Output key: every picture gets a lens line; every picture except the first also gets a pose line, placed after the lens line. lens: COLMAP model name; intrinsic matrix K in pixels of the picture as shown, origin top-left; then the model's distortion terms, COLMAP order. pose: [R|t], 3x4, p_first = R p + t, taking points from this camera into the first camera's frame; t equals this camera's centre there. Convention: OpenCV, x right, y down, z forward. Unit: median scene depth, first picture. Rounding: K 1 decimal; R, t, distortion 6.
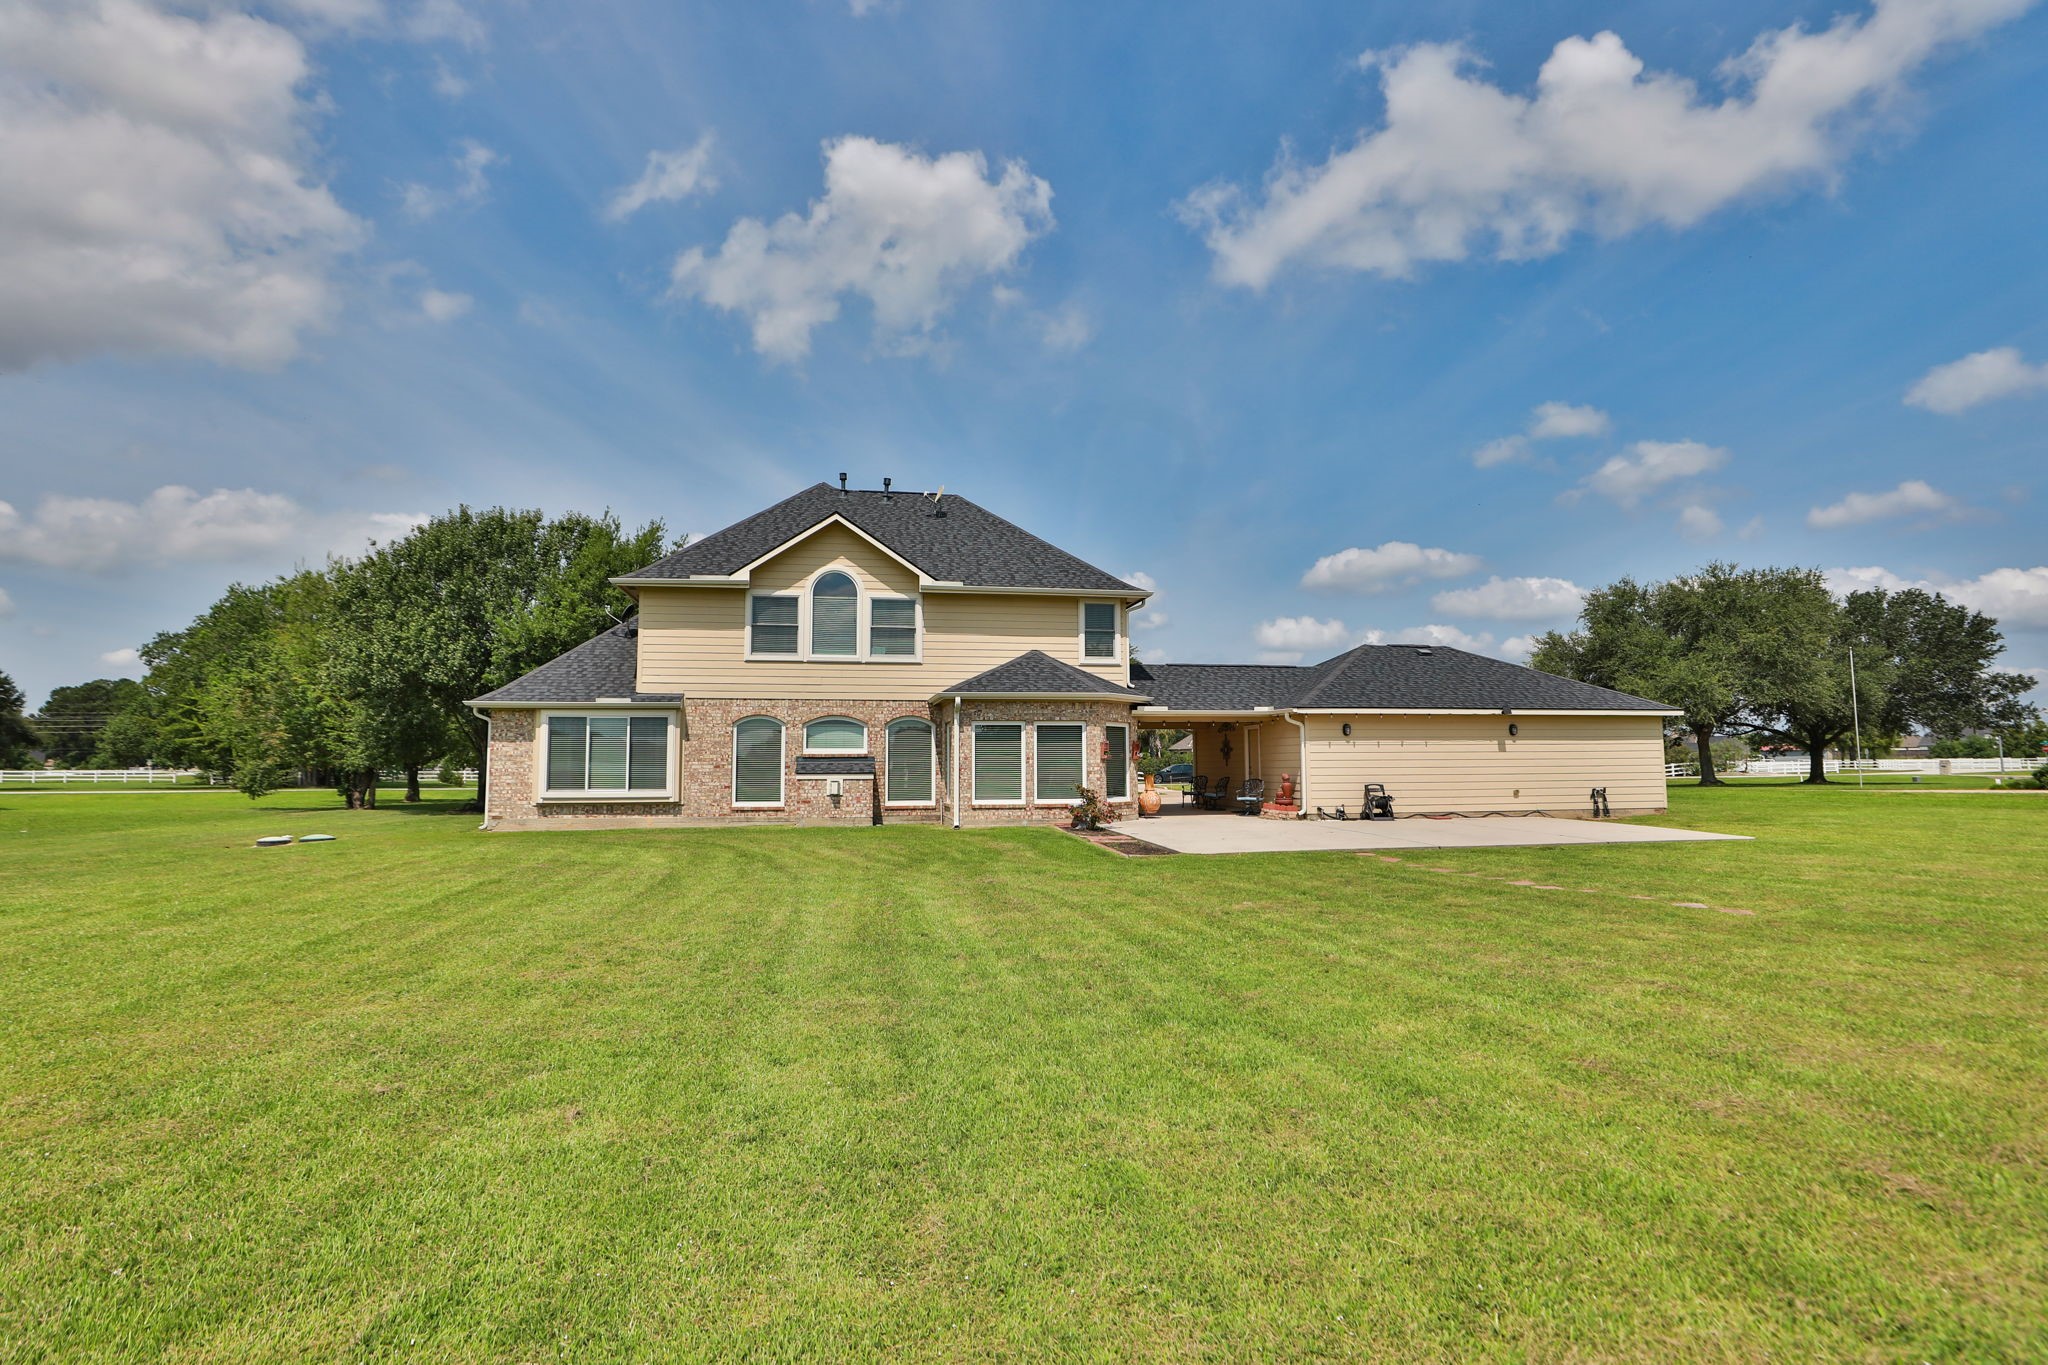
lens RADIAL K [[972.2, 0, 1019.0], [0, 972.2, 690.5], [0, 0, 1]] dist [-0.040367, 0.001091]
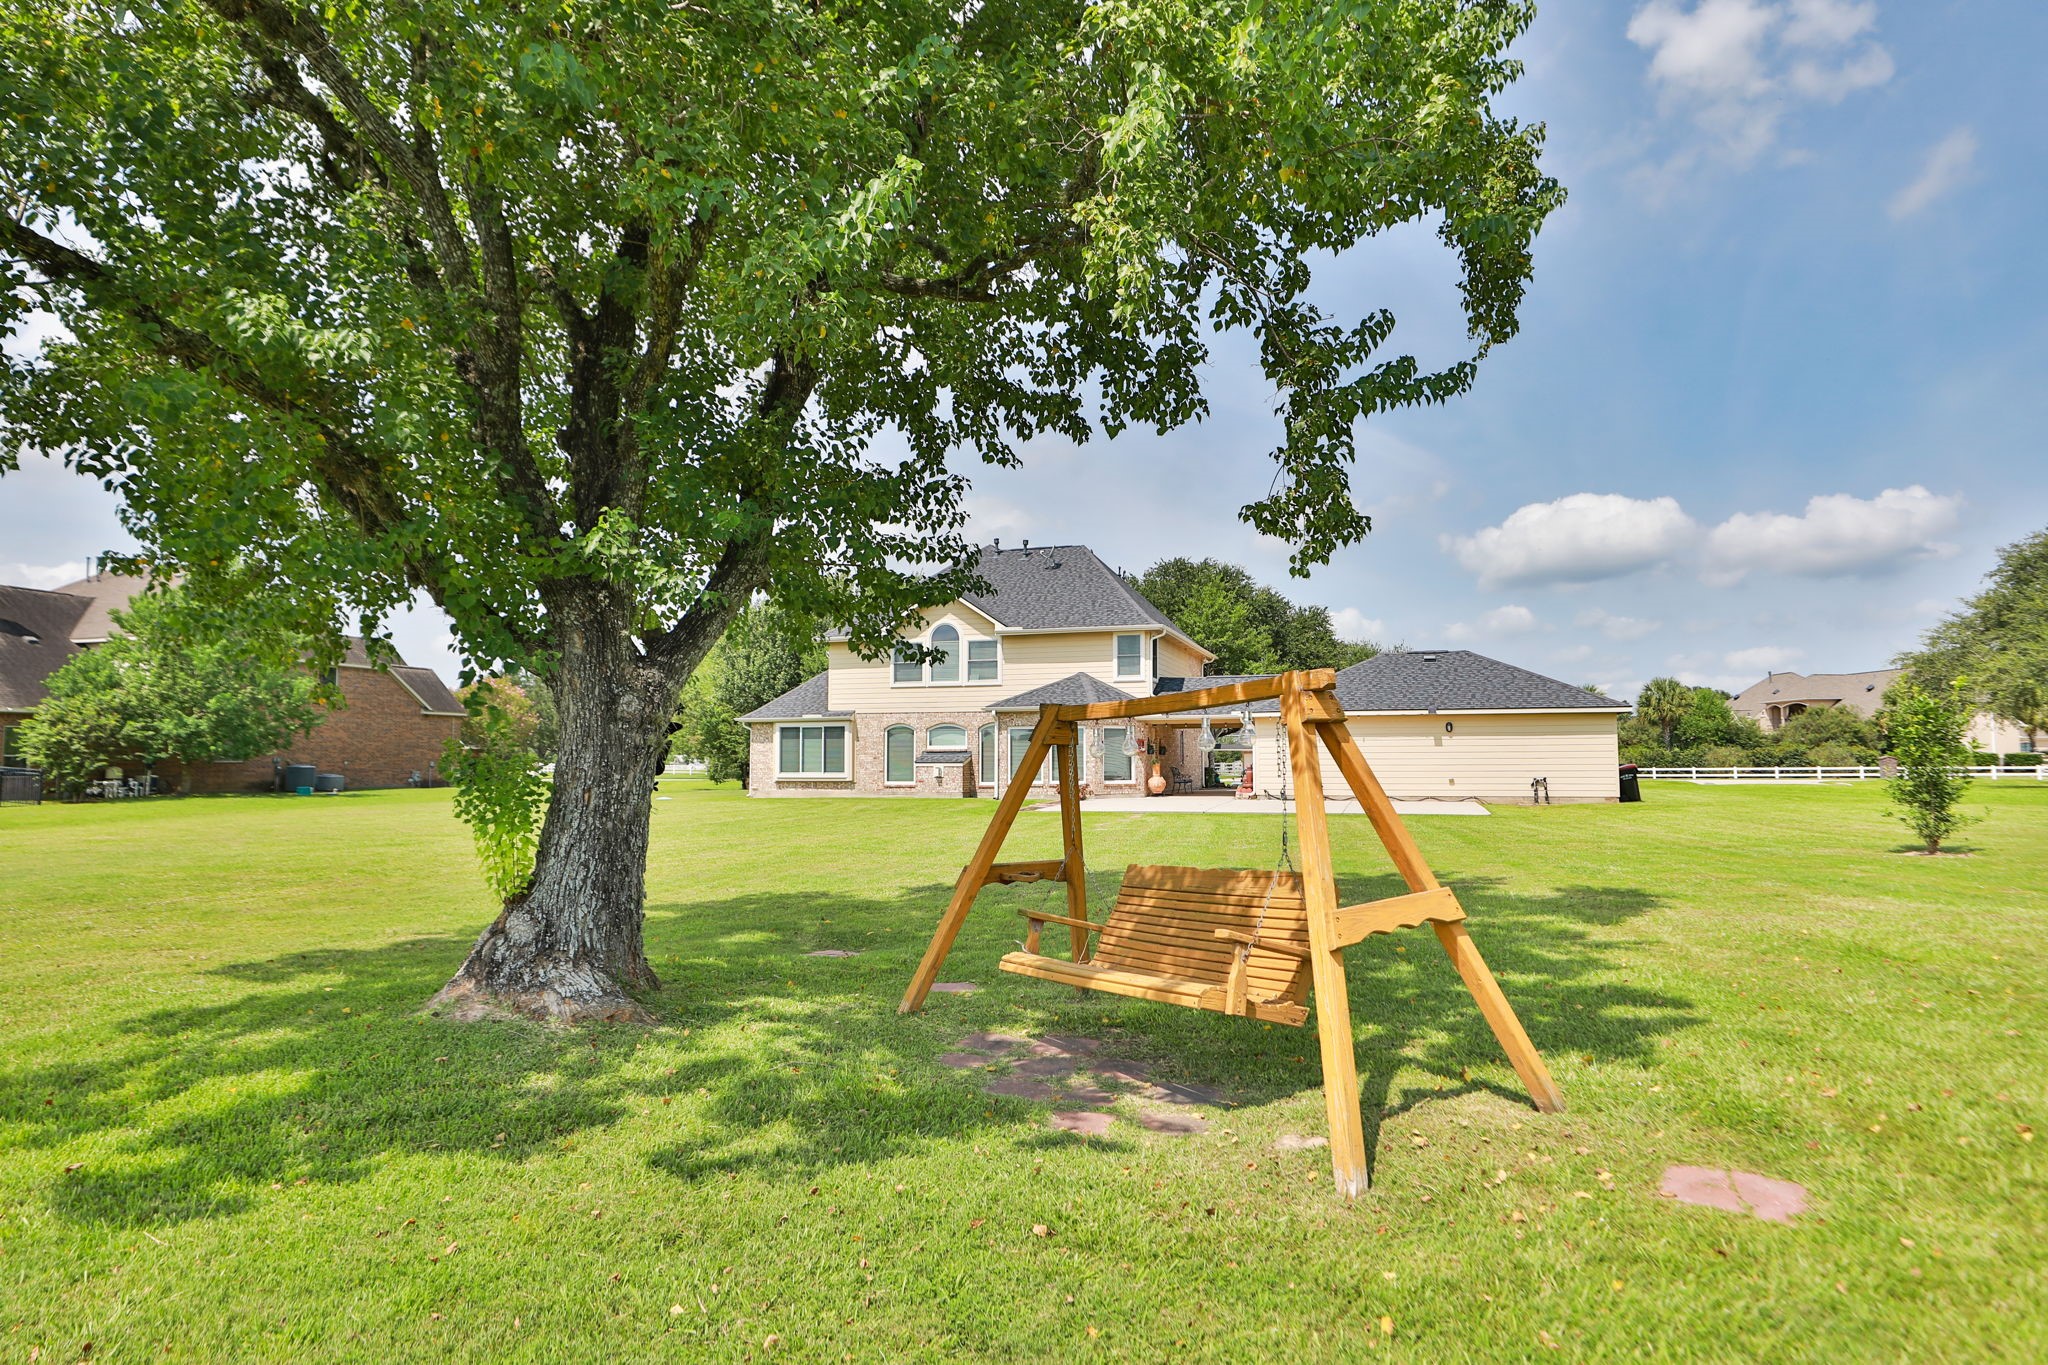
lens RADIAL K [[1137.1, 0, 1022.9], [0, 1137.1, 700.7], [0, 0, 1]] dist [-0.019394, -0.000248]
pose [[0.884270, -0.023007, -0.466408, 0.713329], [0.033683, 0.999326, 0.014565, -0.029000], [0.465759, -0.028590, 0.884450, -0.460072]]
